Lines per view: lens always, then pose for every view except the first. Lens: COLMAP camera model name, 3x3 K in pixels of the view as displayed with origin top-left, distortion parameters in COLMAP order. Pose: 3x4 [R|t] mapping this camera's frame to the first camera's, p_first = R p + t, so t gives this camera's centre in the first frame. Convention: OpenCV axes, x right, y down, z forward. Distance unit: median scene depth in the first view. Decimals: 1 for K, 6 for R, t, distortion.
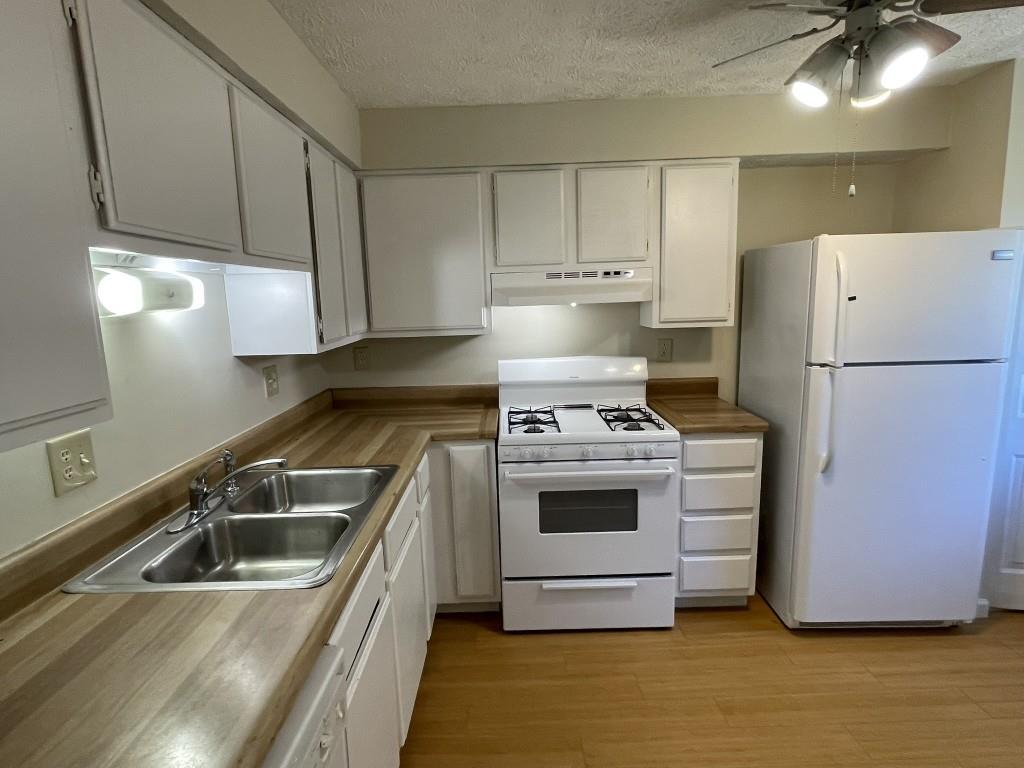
lens RADIAL K [[562.9, 0, 507.9], [0, 562.9, 398.2], [0, 0, 1]] dist [-0.001742, -0.002910]
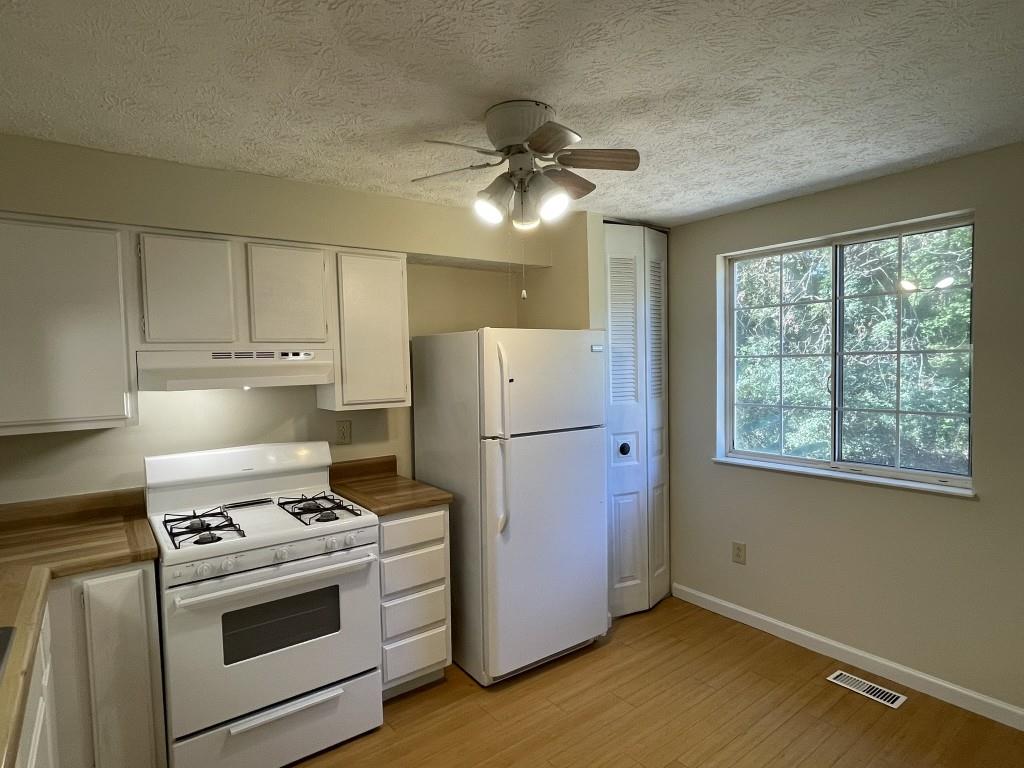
lens RADIAL K [[562.9, 0, 507.9], [0, 562.9, 398.2], [0, 0, 1]] dist [-0.001742, -0.002910]
pose [[0.801622, -0.023661, 0.597363, -0.088812], [0.104805, 0.989304, -0.101456, -0.017554], [-0.588573, 0.143936, 0.795528, 0.053636]]
